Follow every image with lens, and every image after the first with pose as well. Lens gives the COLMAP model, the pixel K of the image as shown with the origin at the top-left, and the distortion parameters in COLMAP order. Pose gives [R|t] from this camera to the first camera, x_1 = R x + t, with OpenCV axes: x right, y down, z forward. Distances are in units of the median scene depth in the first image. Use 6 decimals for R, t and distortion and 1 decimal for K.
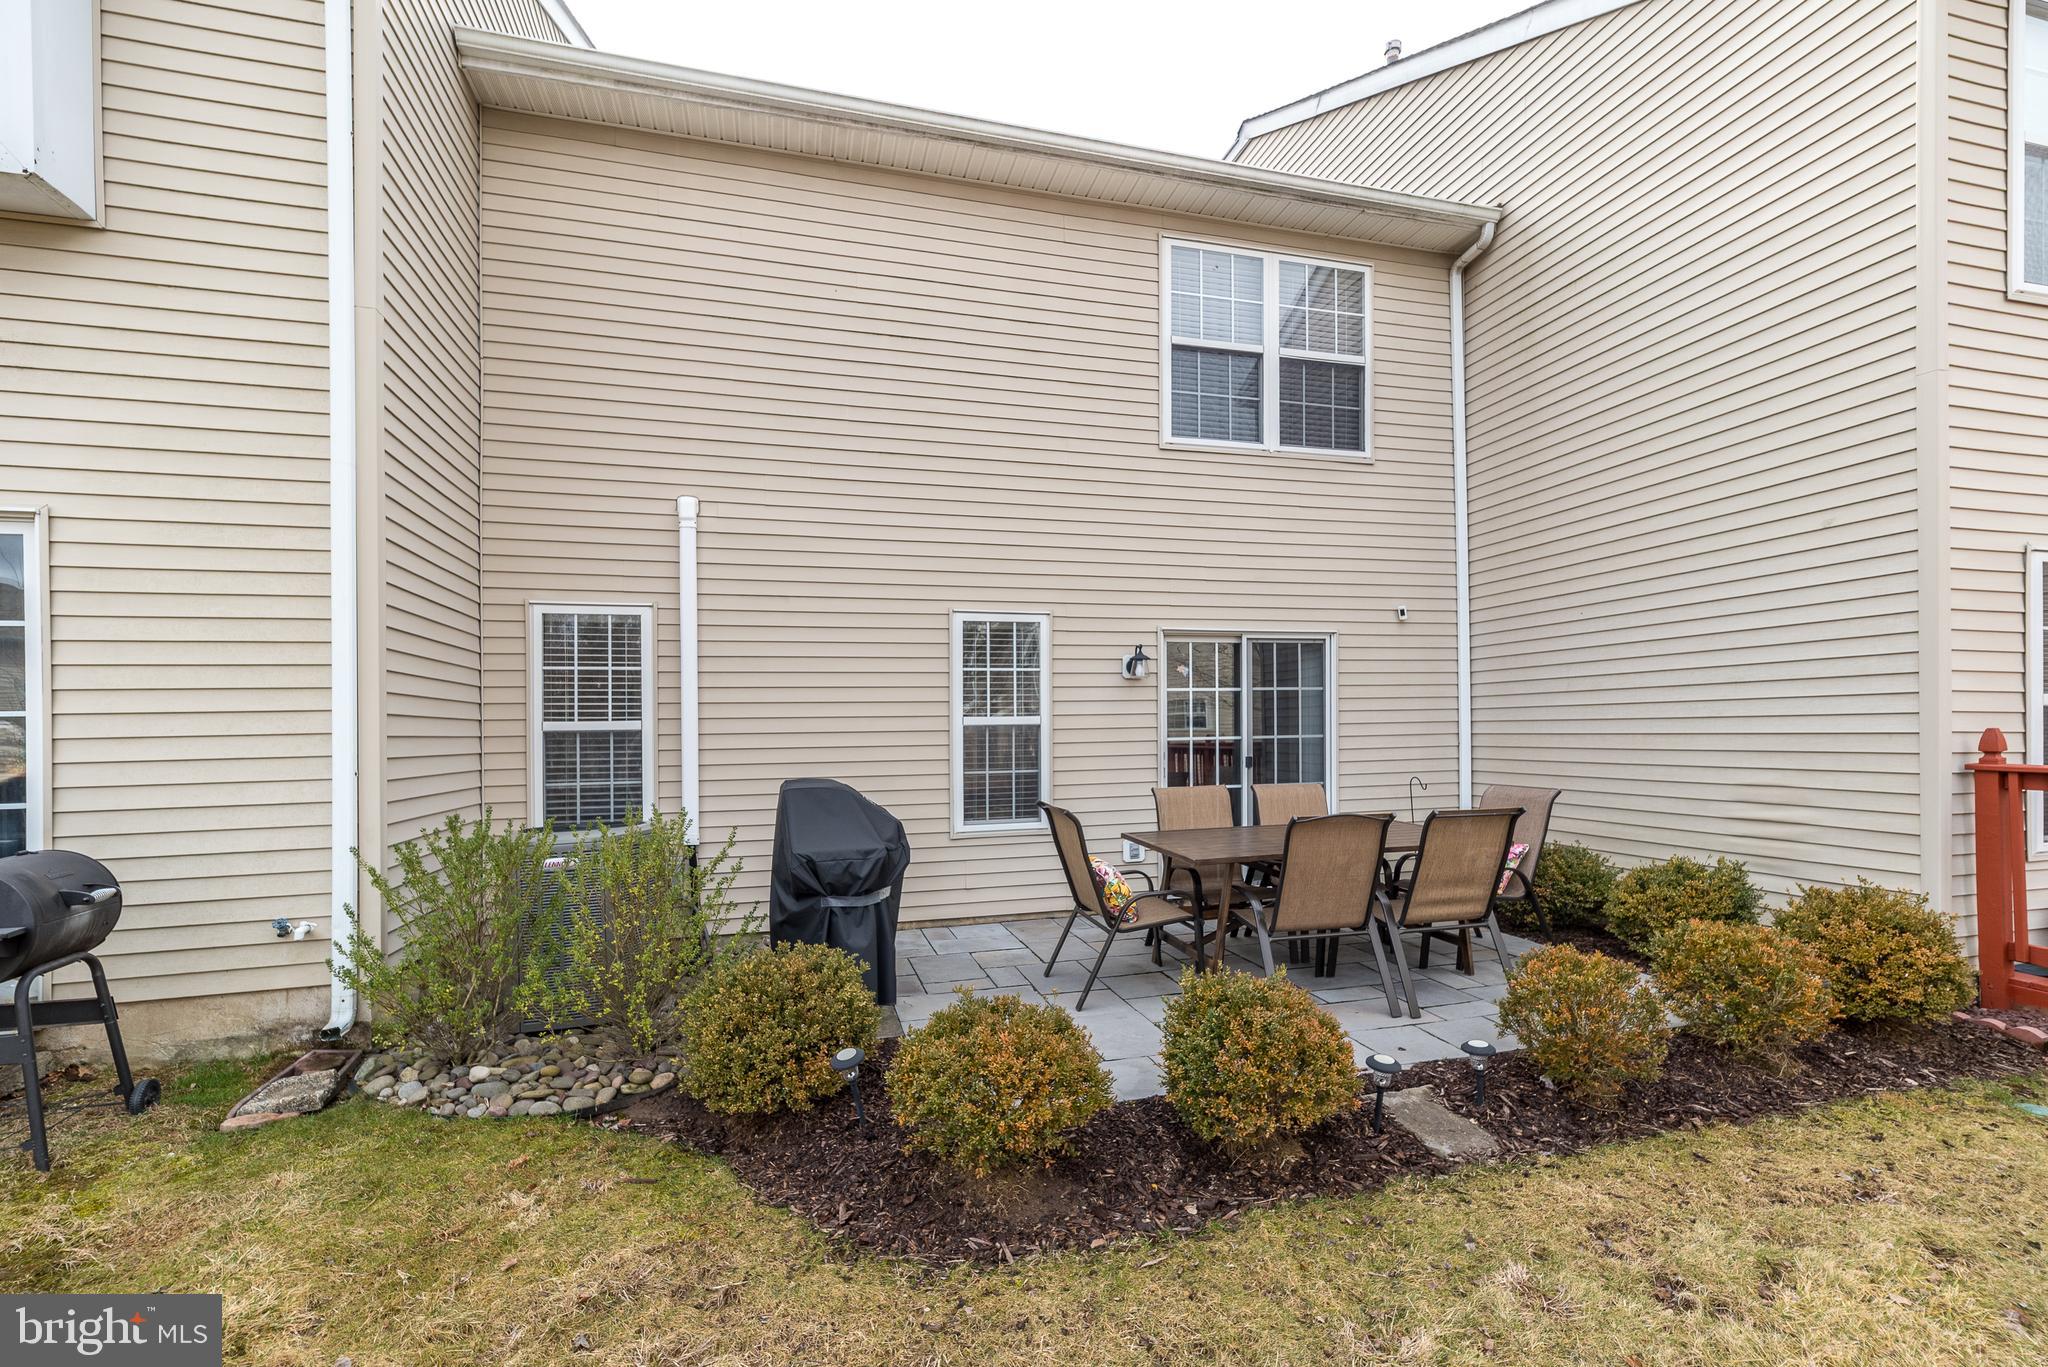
lens RADIAL K [[899.4, 0, 1026.3], [0, 899.4, 739.9], [0, 0, 1]] dist [0.002876, 0.001576]
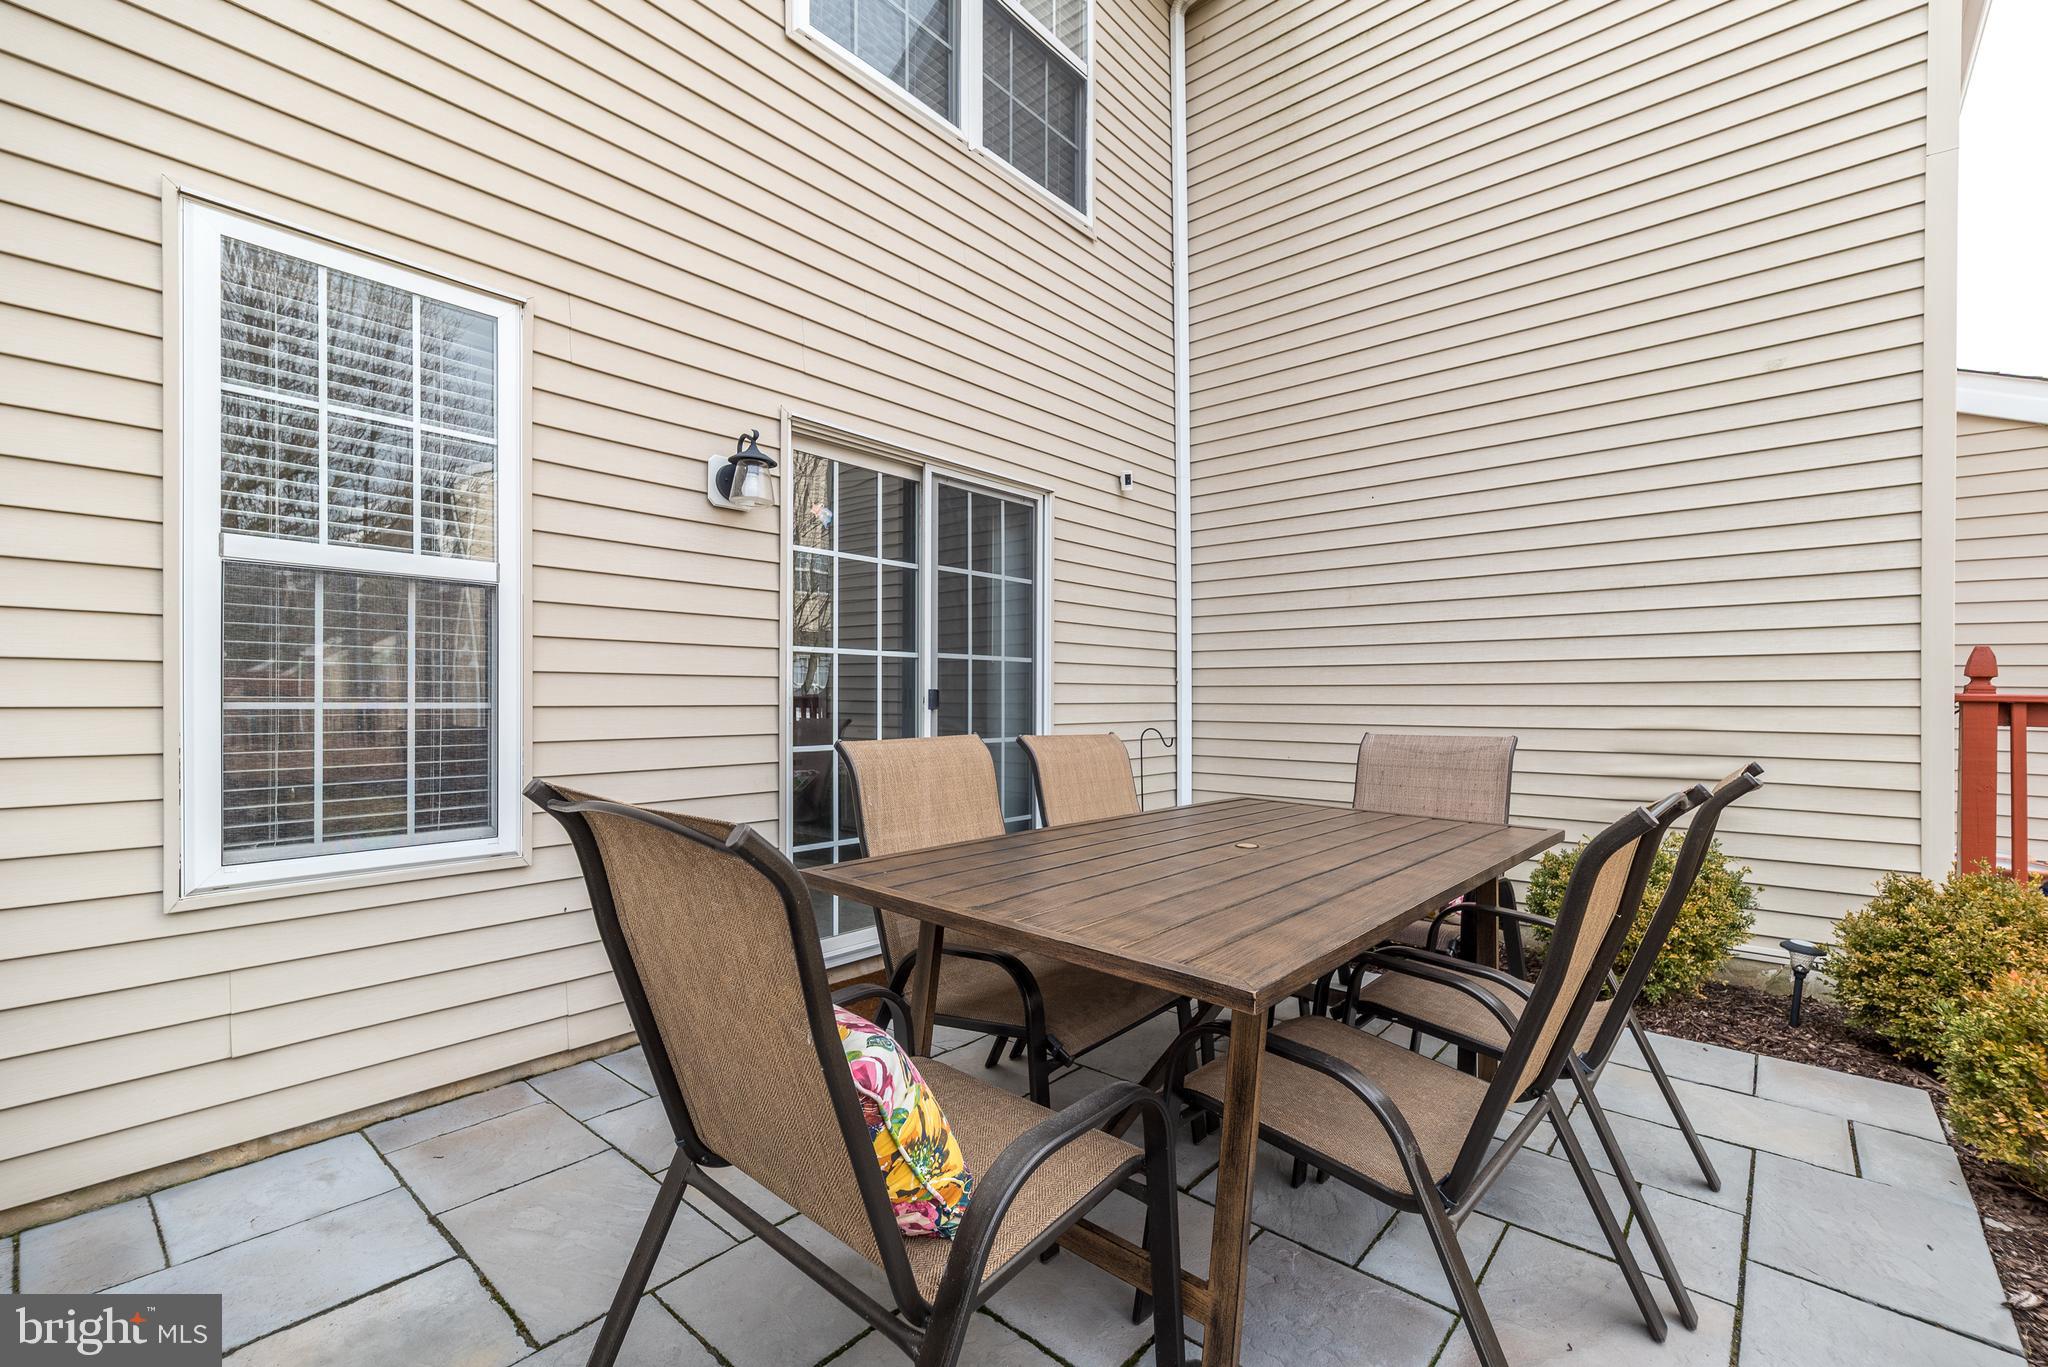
lens RADIAL K [[899.4, 0, 1028.2], [0, 899.4, 718.8], [0, 0, 1]] dist [0.002876, 0.001576]
pose [[0.831320, 0.007160, 0.555748, -0.008806], [-0.010568, 0.999940, 0.002927, 0.035491], [-0.555694, -0.008306, 0.831345, 0.529773]]
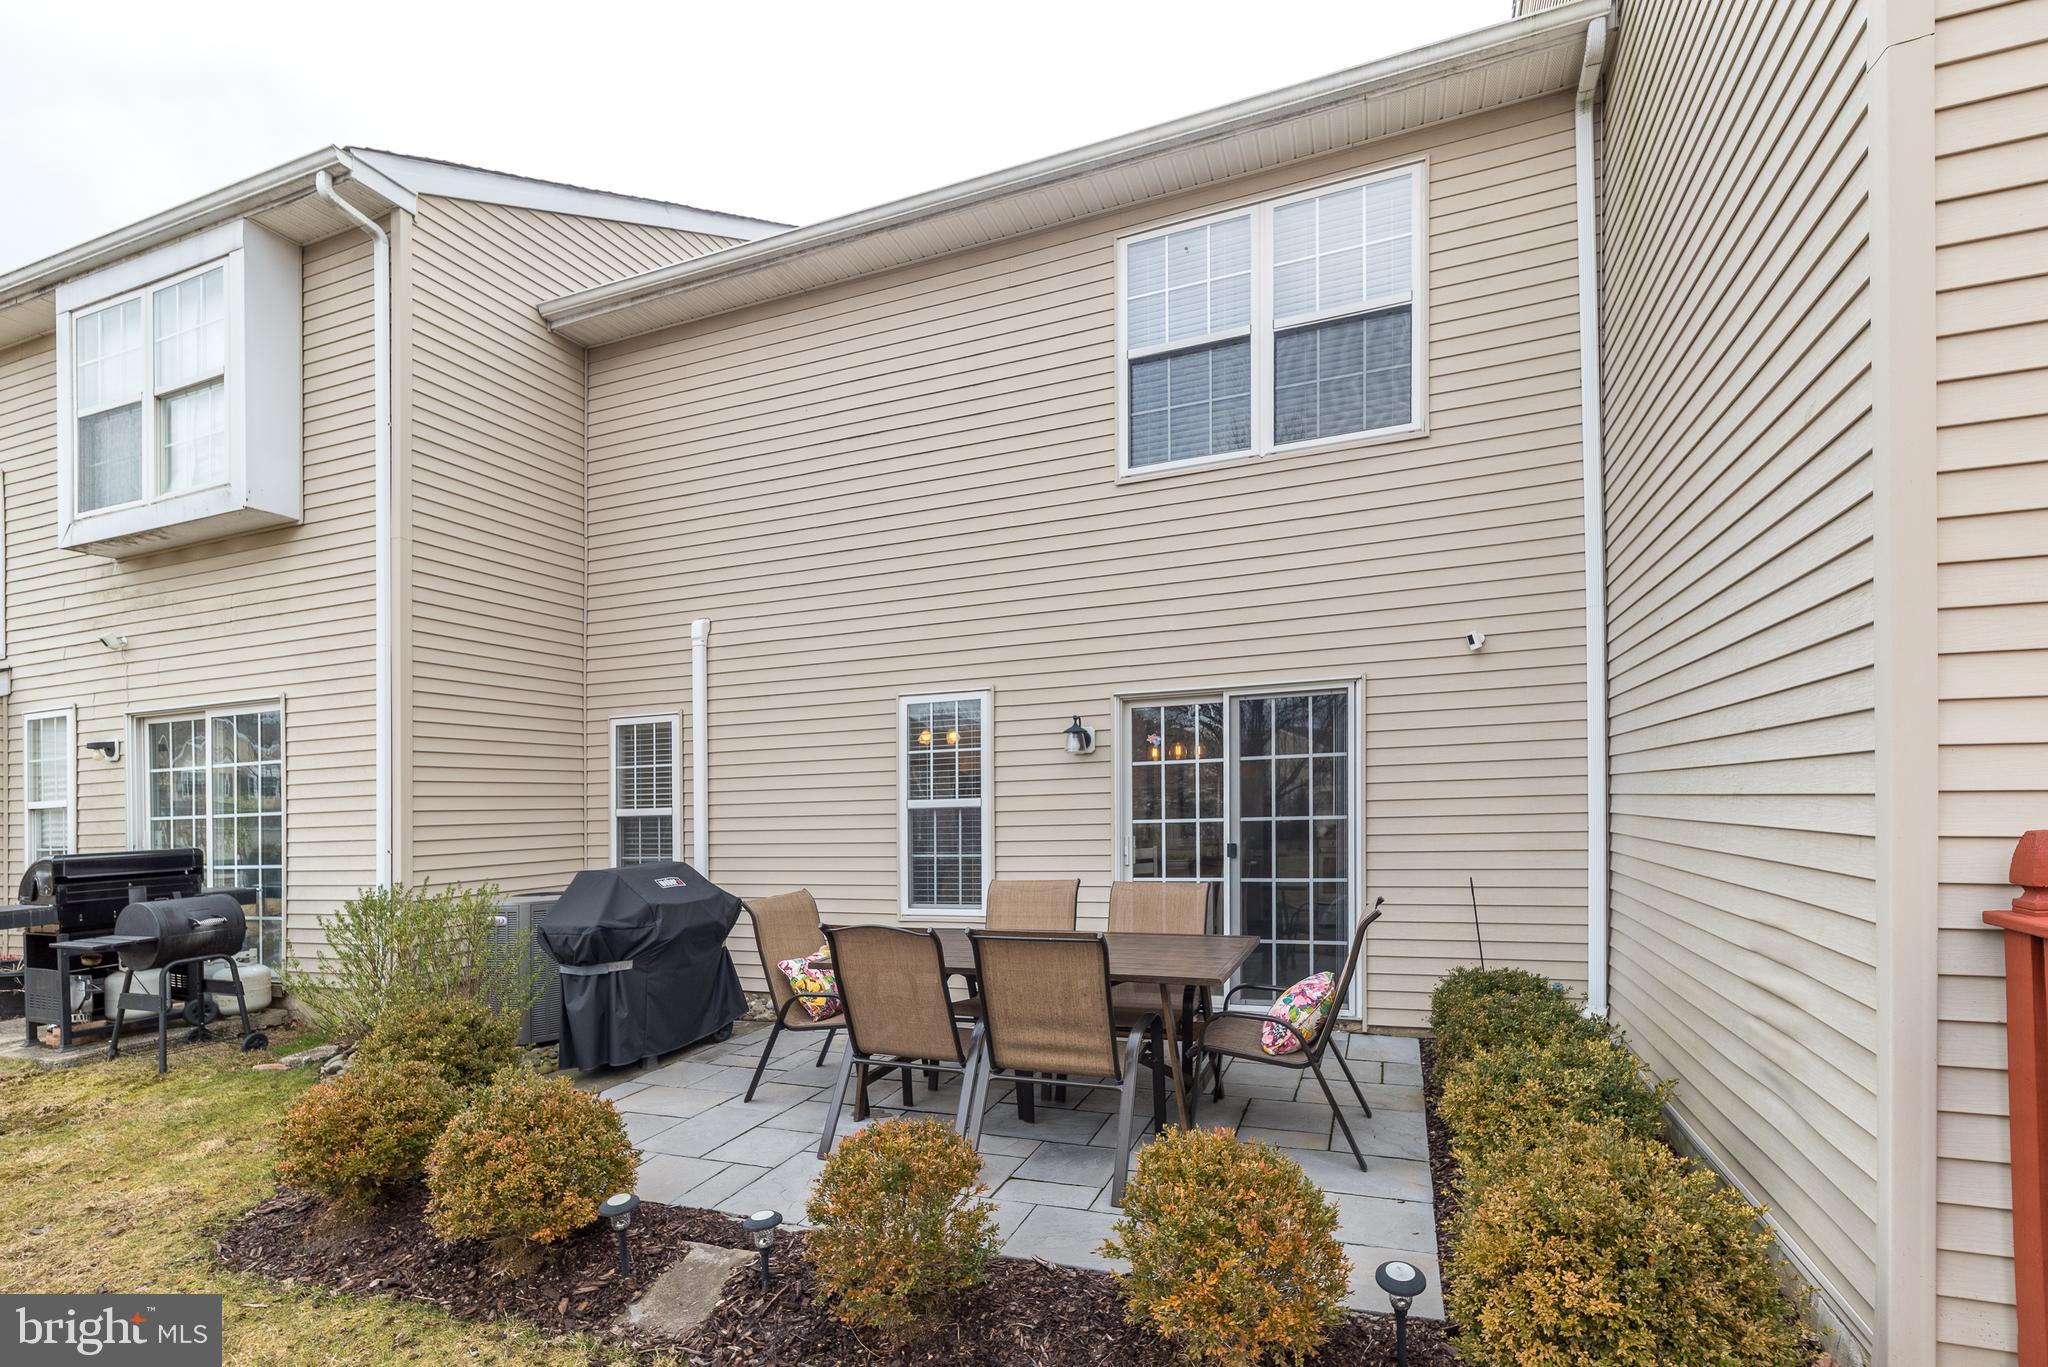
lens RADIAL K [[899.4, 0, 1042.3], [0, 899.4, 806.4], [0, 0, 1]] dist [0.002876, 0.001576]
pose [[0.802804, -0.005762, -0.596215, 0.609224], [0.006084, 0.999980, -0.001472, -0.015349], [0.596212, -0.002446, 0.802824, 0.265708]]
